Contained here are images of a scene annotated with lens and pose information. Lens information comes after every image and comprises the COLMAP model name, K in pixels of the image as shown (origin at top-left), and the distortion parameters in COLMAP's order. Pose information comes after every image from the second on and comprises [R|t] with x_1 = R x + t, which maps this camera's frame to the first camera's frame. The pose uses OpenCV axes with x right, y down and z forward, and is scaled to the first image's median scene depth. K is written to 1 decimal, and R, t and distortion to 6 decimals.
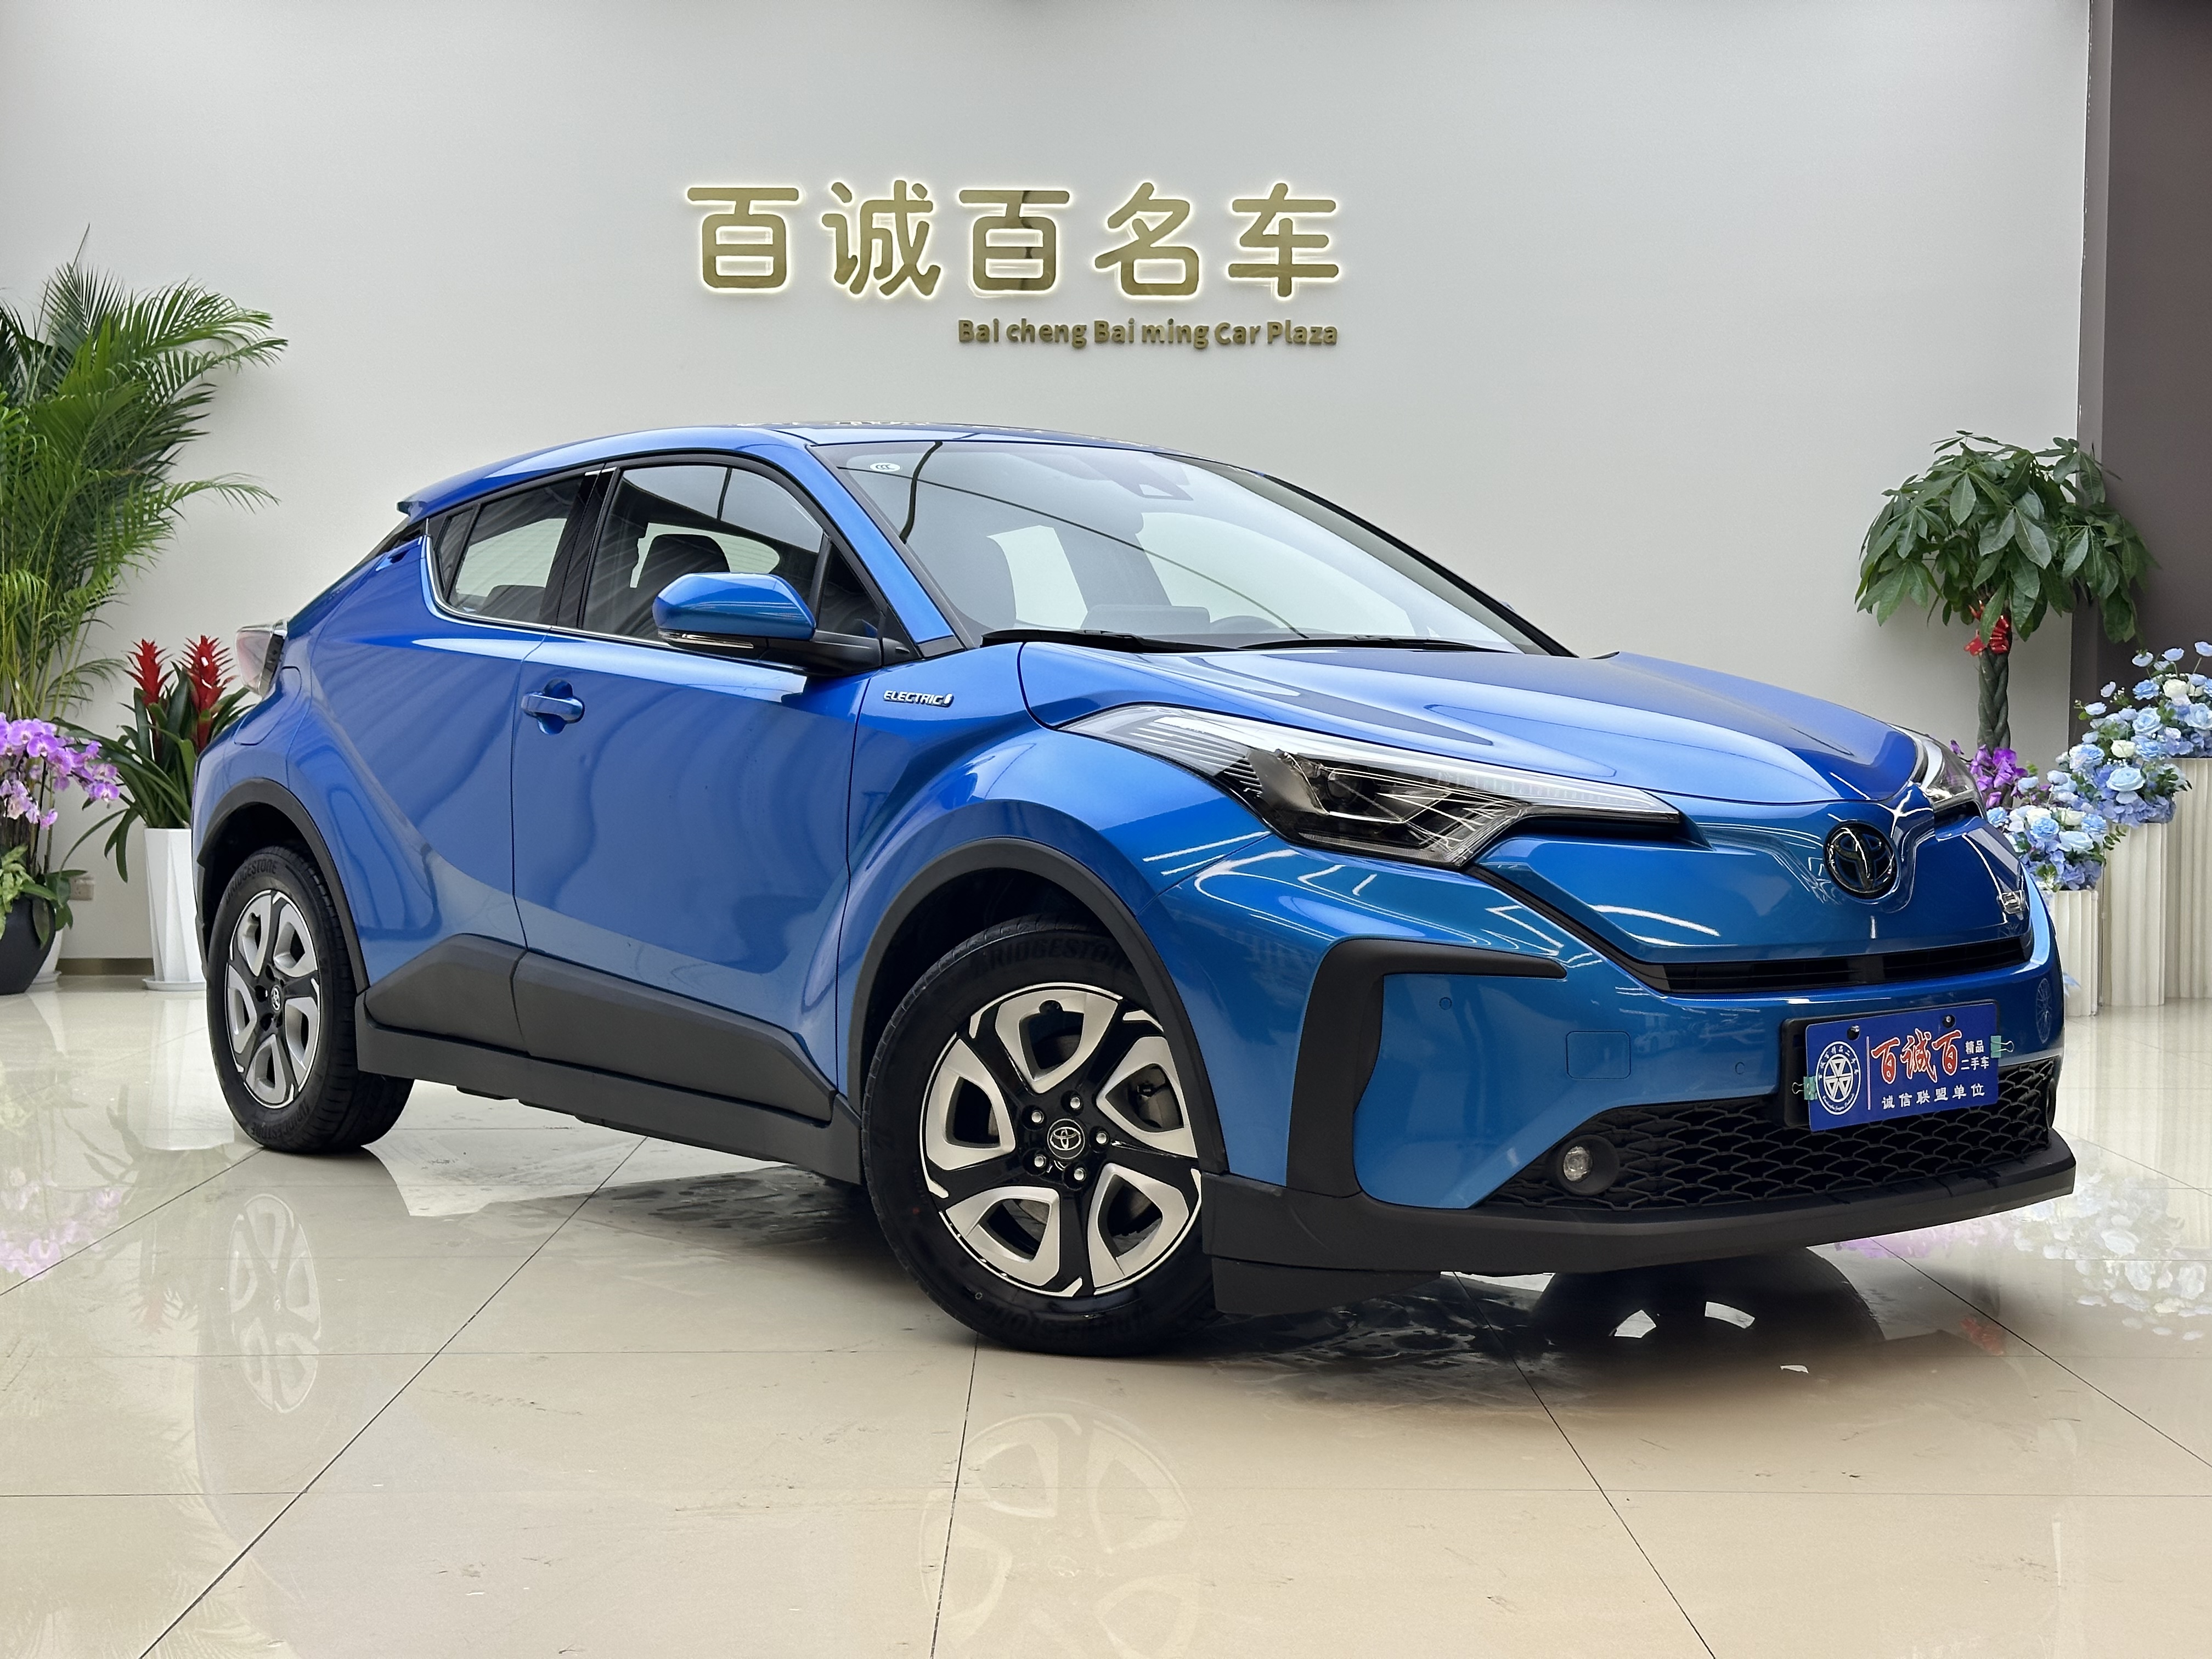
lens RADIAL K [[3097.6, 0, 1112.5], [0, 3097.6, 837.2], [0, 0, 1]] dist [0.180940, -0.293017]
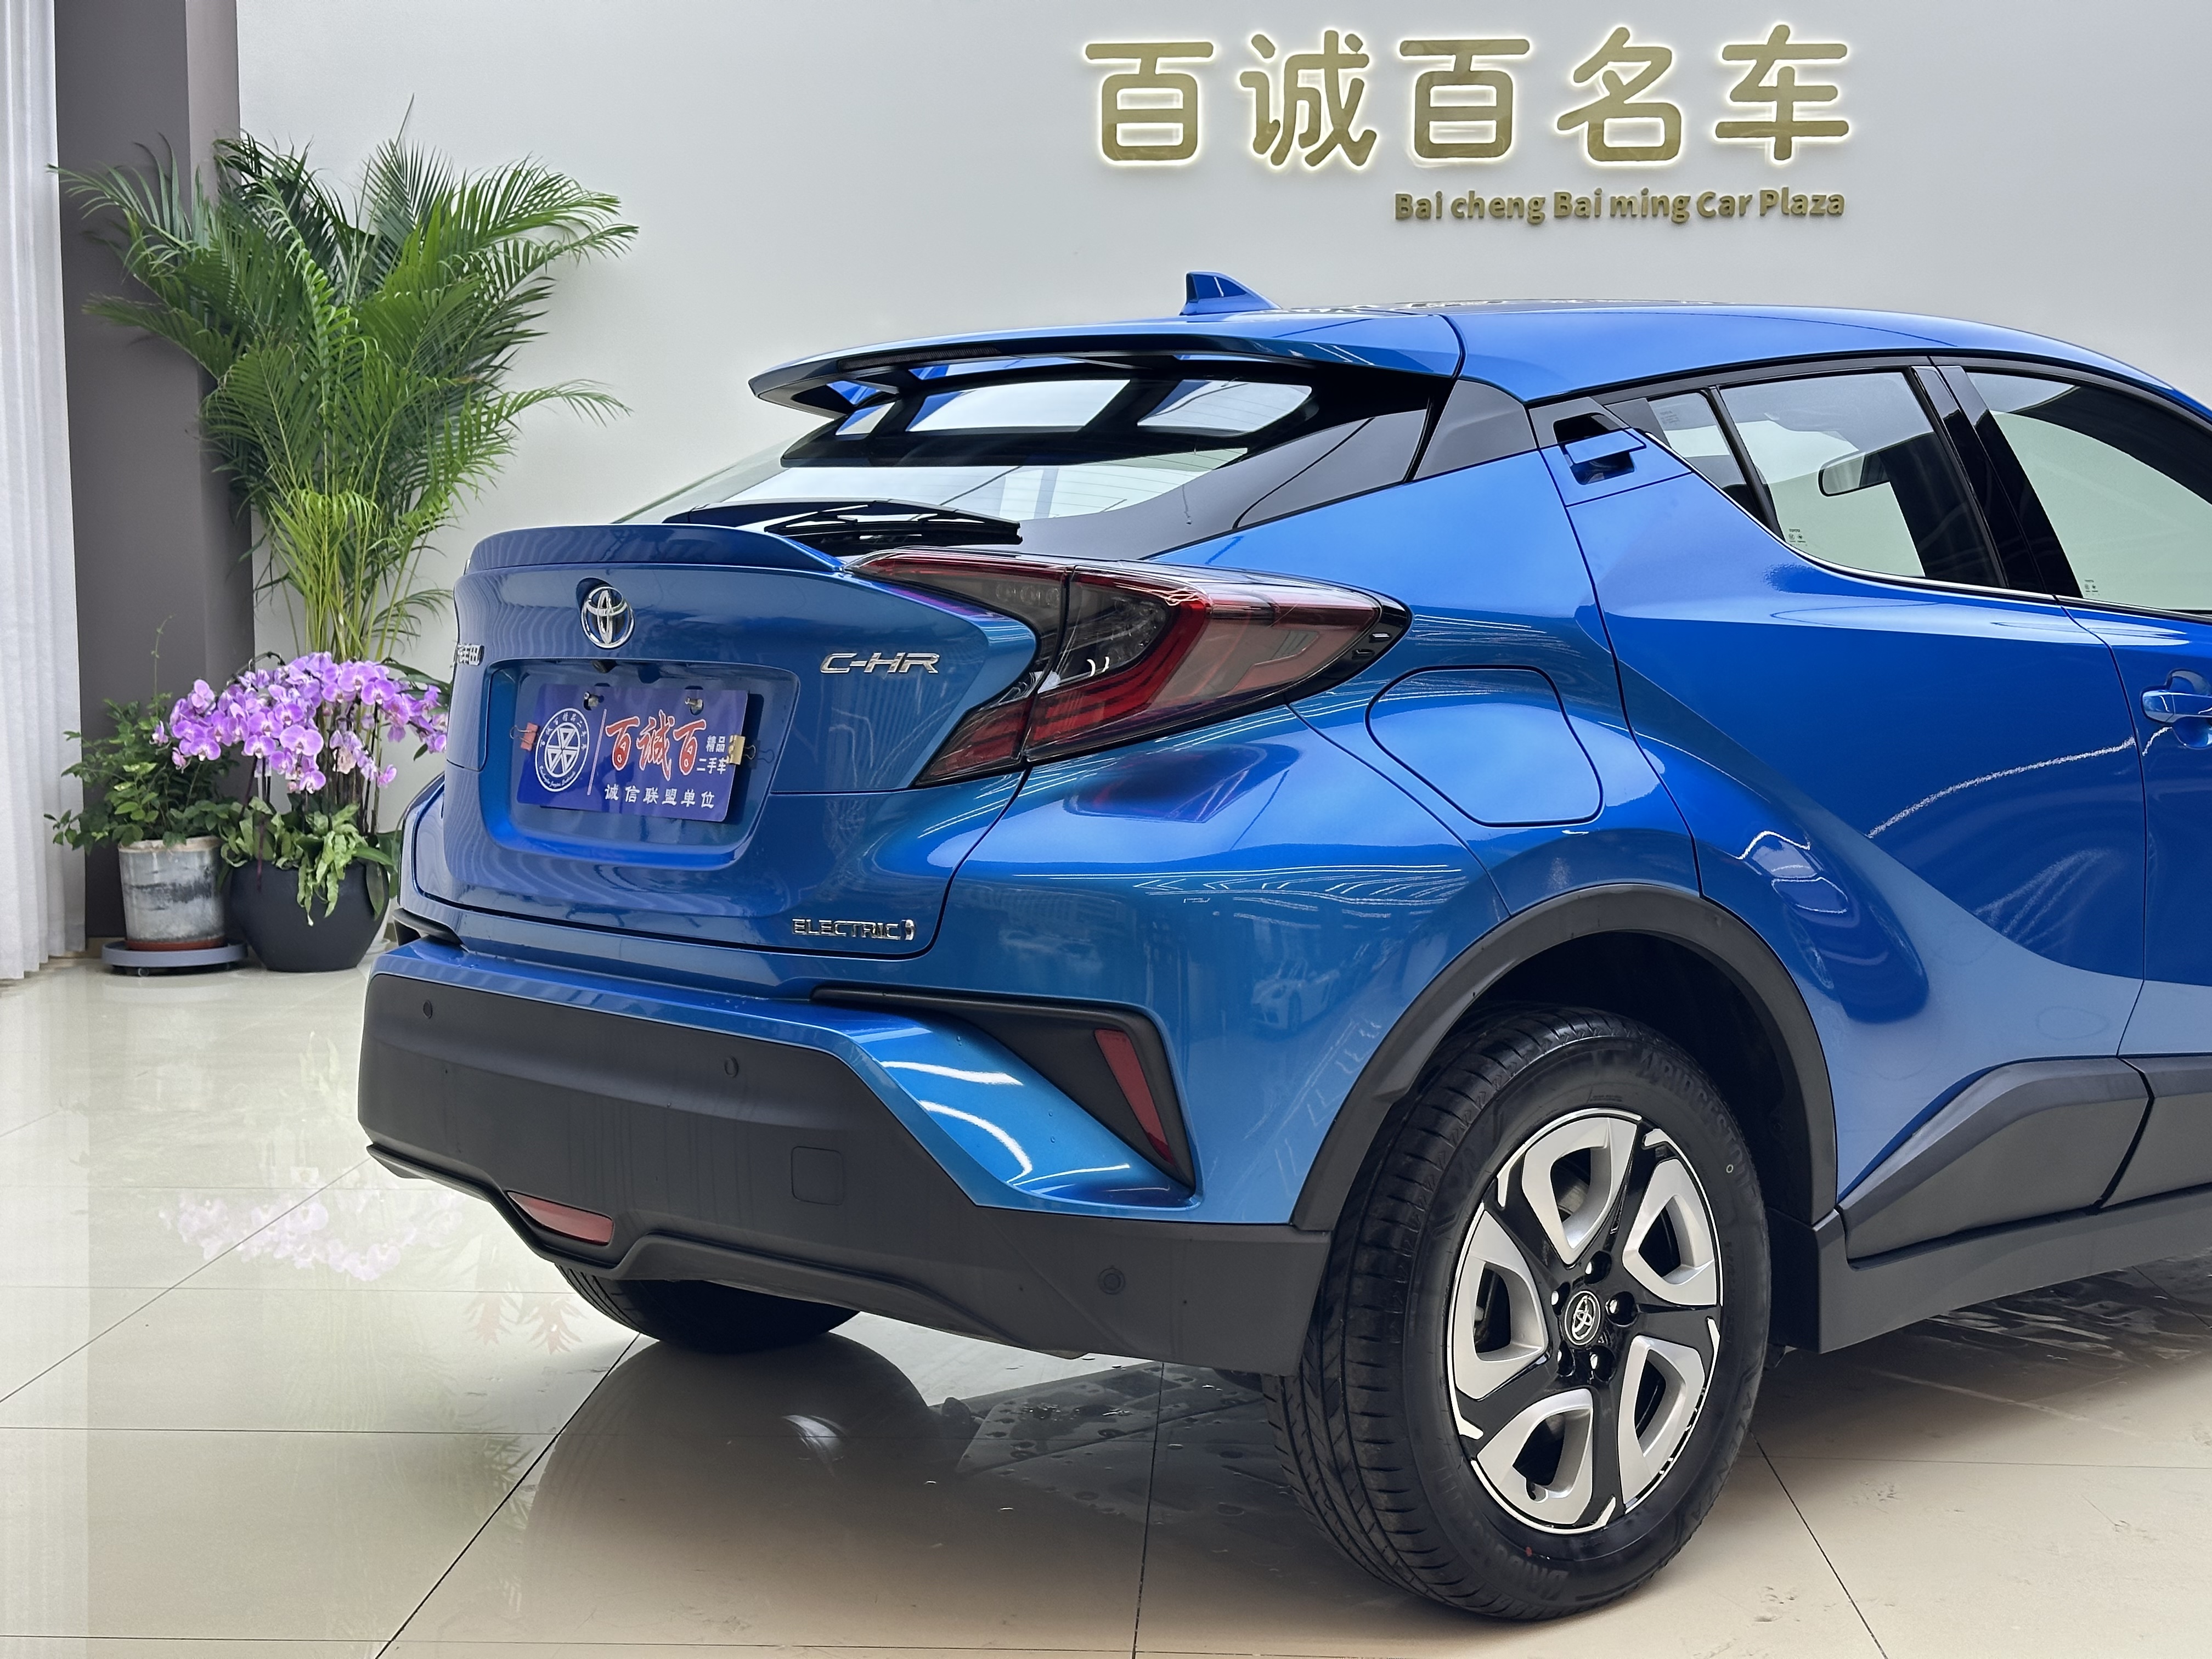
lens RADIAL K [[3122.4, 0, 1106.0], [0, 3122.4, 829.5], [0, 0, 1]] dist [0.169877, -0.168131]
pose [[0.998149, 0.005199, -0.060590, -0.076529], [-0.003008, 0.999340, 0.036198, -0.021673], [0.060738, -0.035949, 0.997506, 0.120346]]
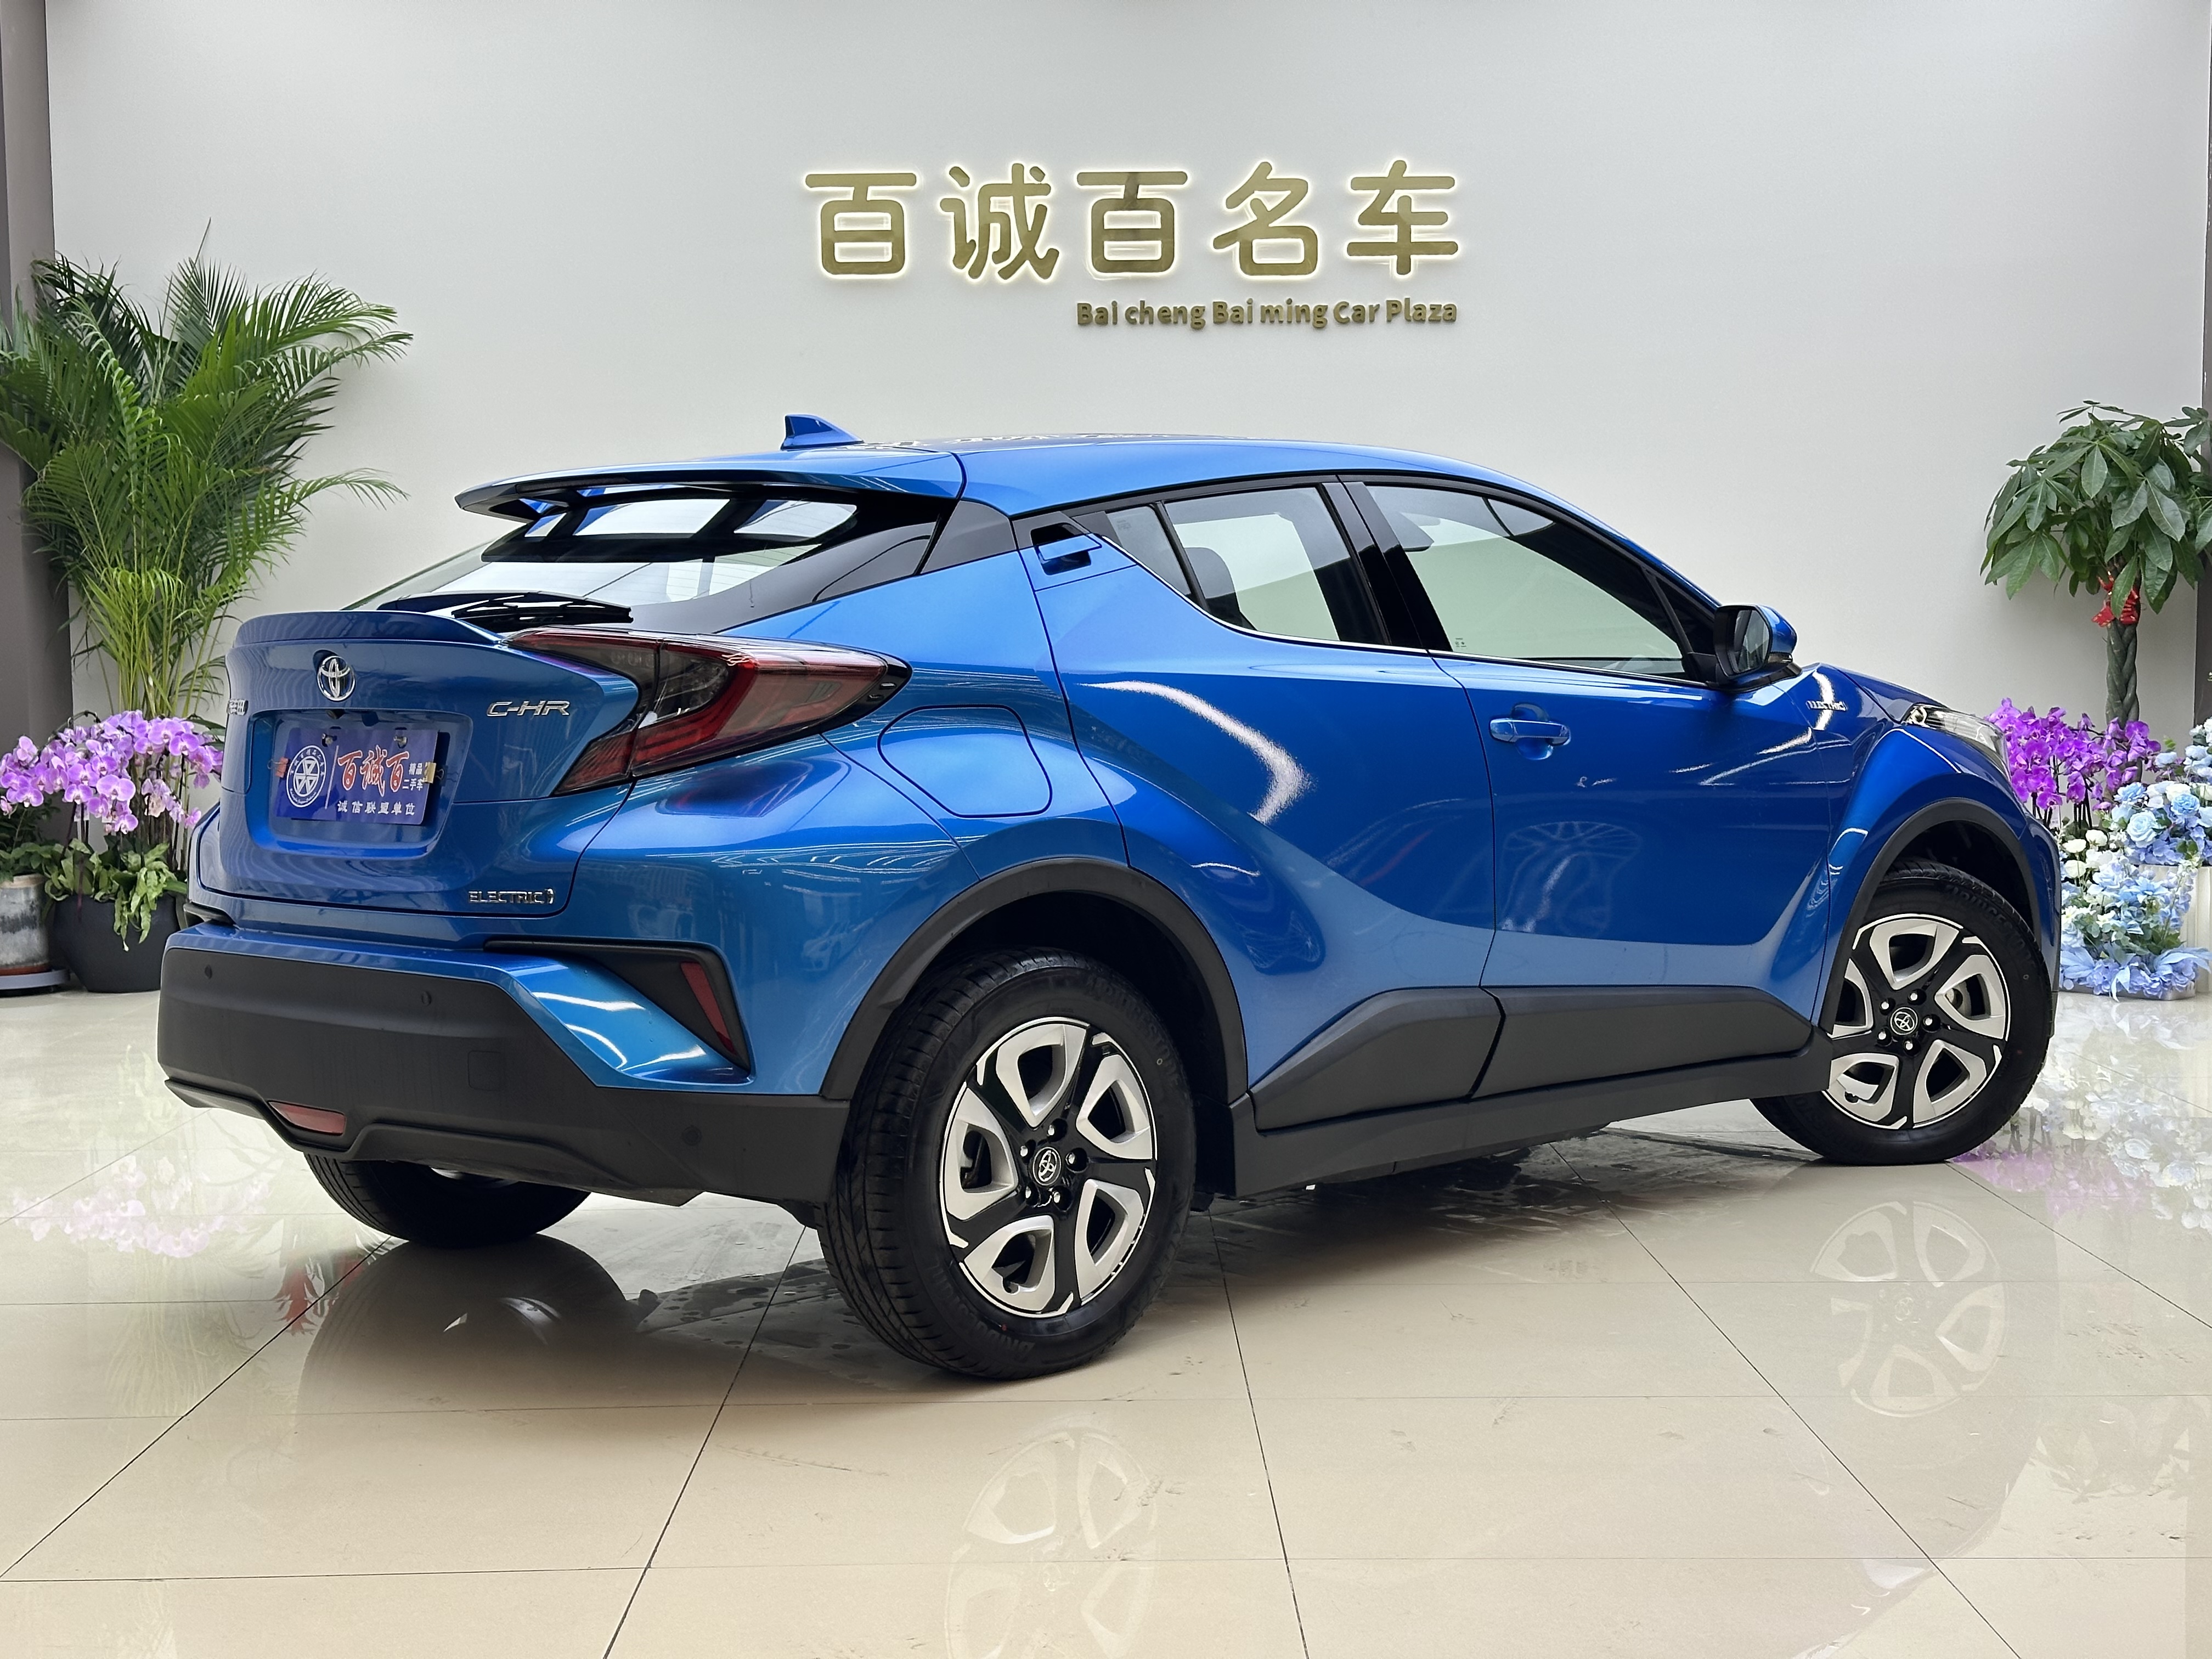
lens RADIAL K [[3097.6, 0, 1112.5], [0, 3097.6, 837.2], [0, 0, 1]] dist [0.180940, -0.293017]
pose [[0.999912, -0.012125, -0.005415, -0.035090], [0.012249, 0.999648, 0.023537, -0.018228], [0.005128, -0.023601, 0.999708, -0.003323]]
